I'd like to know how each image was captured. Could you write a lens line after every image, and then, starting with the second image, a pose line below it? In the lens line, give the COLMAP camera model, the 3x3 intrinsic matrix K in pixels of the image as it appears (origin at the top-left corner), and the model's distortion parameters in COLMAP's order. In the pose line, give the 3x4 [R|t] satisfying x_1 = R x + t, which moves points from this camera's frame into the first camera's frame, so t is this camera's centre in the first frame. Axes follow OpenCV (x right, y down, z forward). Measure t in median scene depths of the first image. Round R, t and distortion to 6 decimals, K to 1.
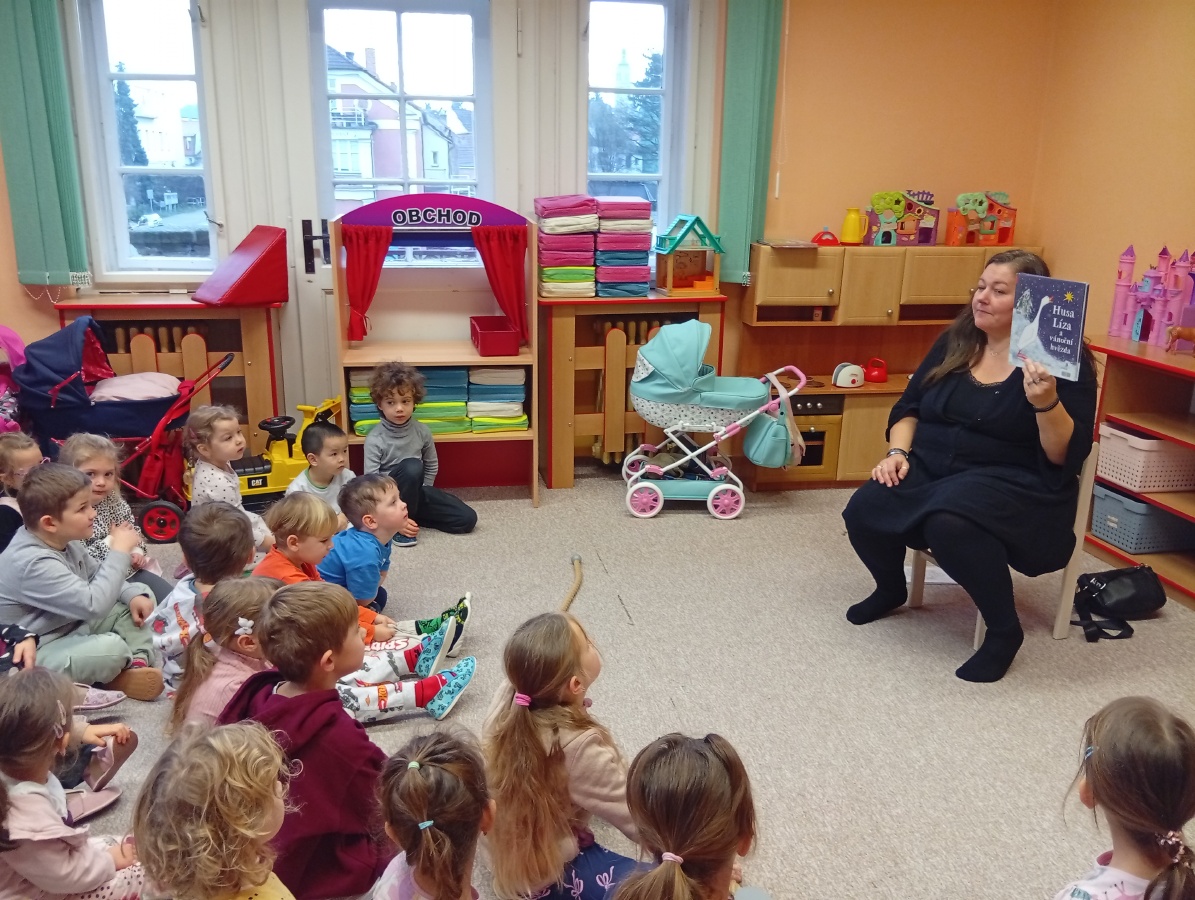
lens RADIAL K [[974.2, 0, 595.2], [0, 974.2, 457.2], [0, 0, 1]] dist [0.070765, -0.162861]
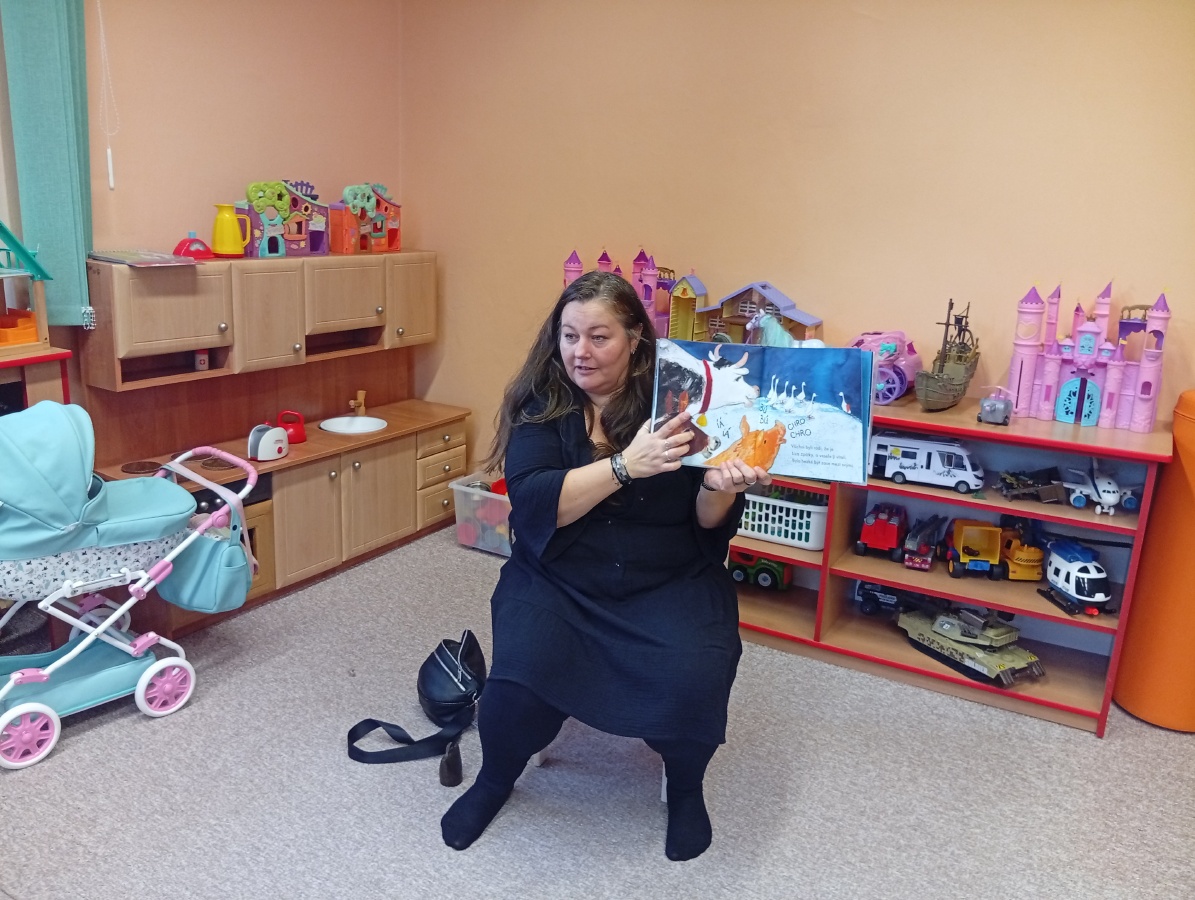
lens RADIAL K [[974.2, 0, 598.9], [0, 974.2, 456.8], [0, 0, 1]] dist [0.070765, -0.162861]
pose [[0.654236, -0.185657, 0.733148, -0.111317], [0.171202, 0.980592, 0.095544, -0.106796], [-0.736658, 0.063008, 0.673324, 0.373547]]
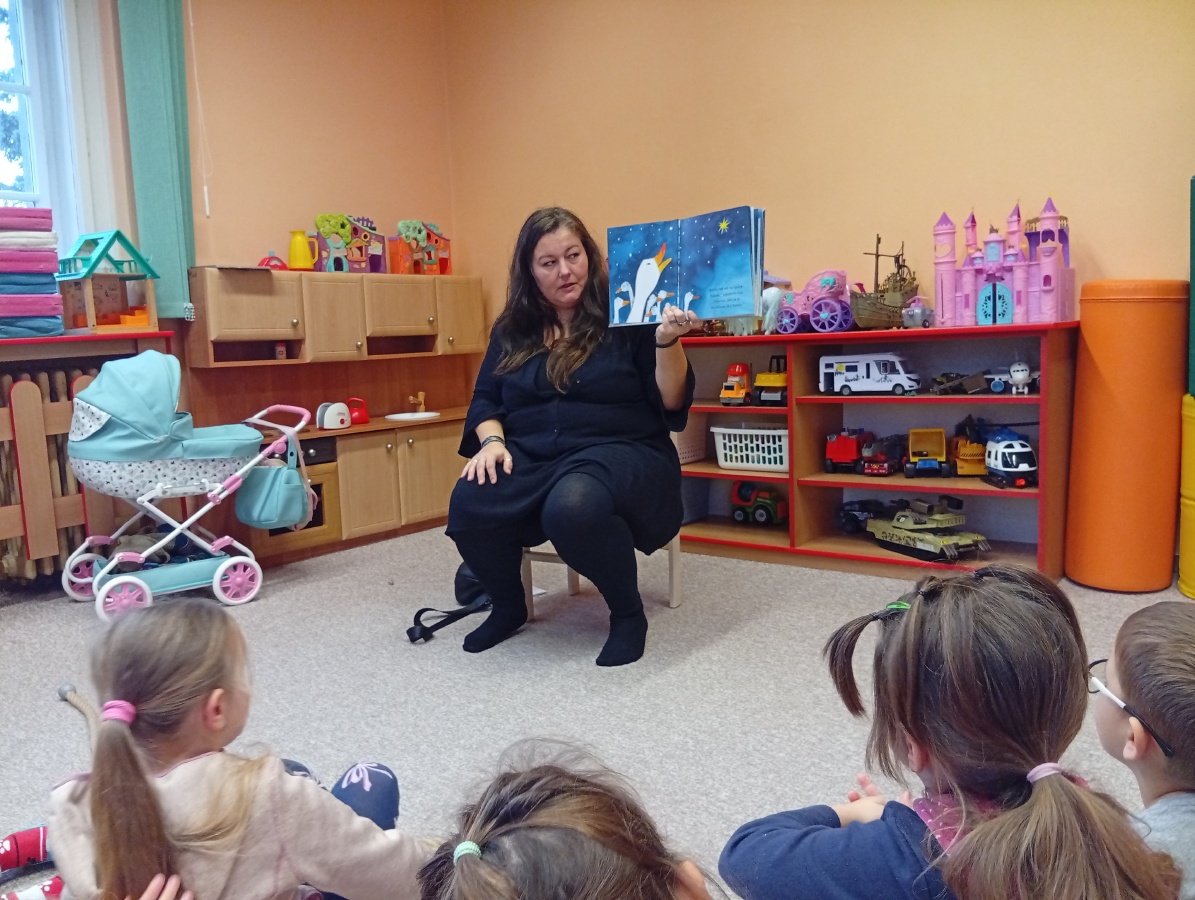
lens RADIAL K [[974.2, 0, 599.7], [0, 974.2, 456.2], [0, 0, 1]] dist [0.070765, -0.162861]
pose [[0.752330, -0.130109, 0.645810, -0.134633], [0.227918, 0.971171, -0.069853, 0.068886], [-0.618104, 0.199744, 0.760296, 0.219521]]
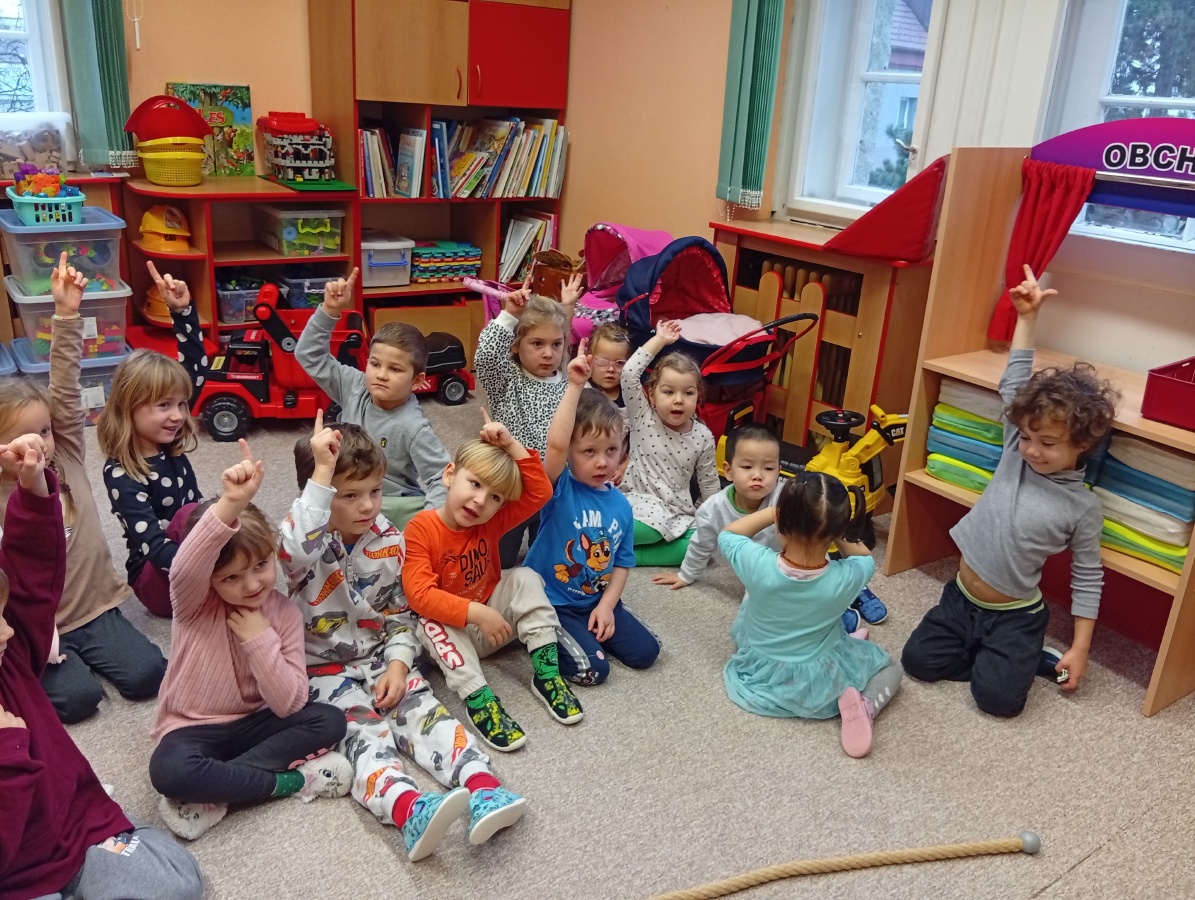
lens RADIAL K [[974.2, 0, 602.2], [0, 974.2, 454.4], [0, 0, 1]] dist [0.070765, -0.162861]
pose [[0.381482, 0.327755, -0.864319, 0.244696], [-0.305930, 0.927103, 0.216535, -0.109003], [0.872283, 0.181817, 0.453943, 0.486034]]
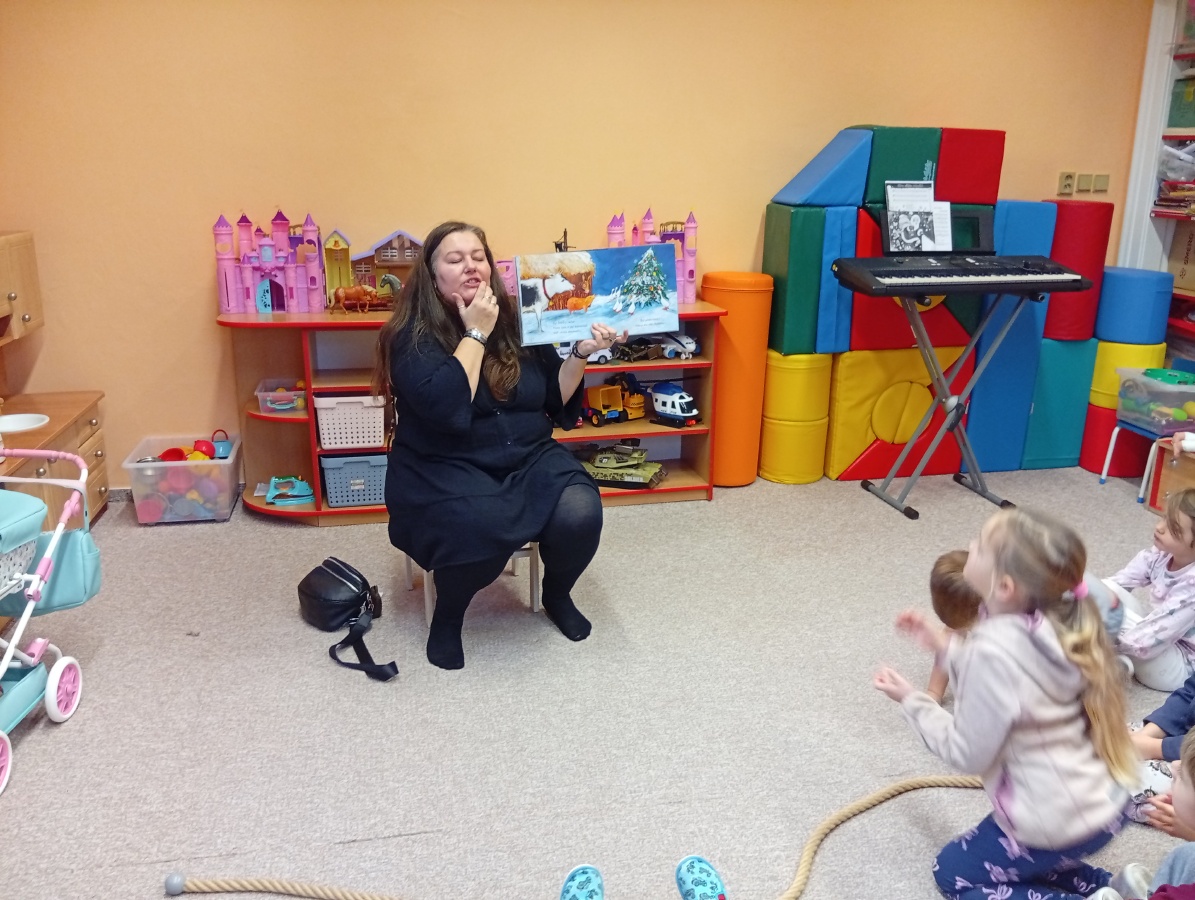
lens RADIAL K [[974.2, 0, 597.4], [0, 974.2, 455.4], [0, 0, 1]] dist [0.070765, -0.162861]
pose [[-0.016877, -0.293074, 0.955941, -0.392500], [0.265013, 0.920571, 0.286909, -0.166936], [-0.964097, 0.258179, 0.062132, 0.610341]]
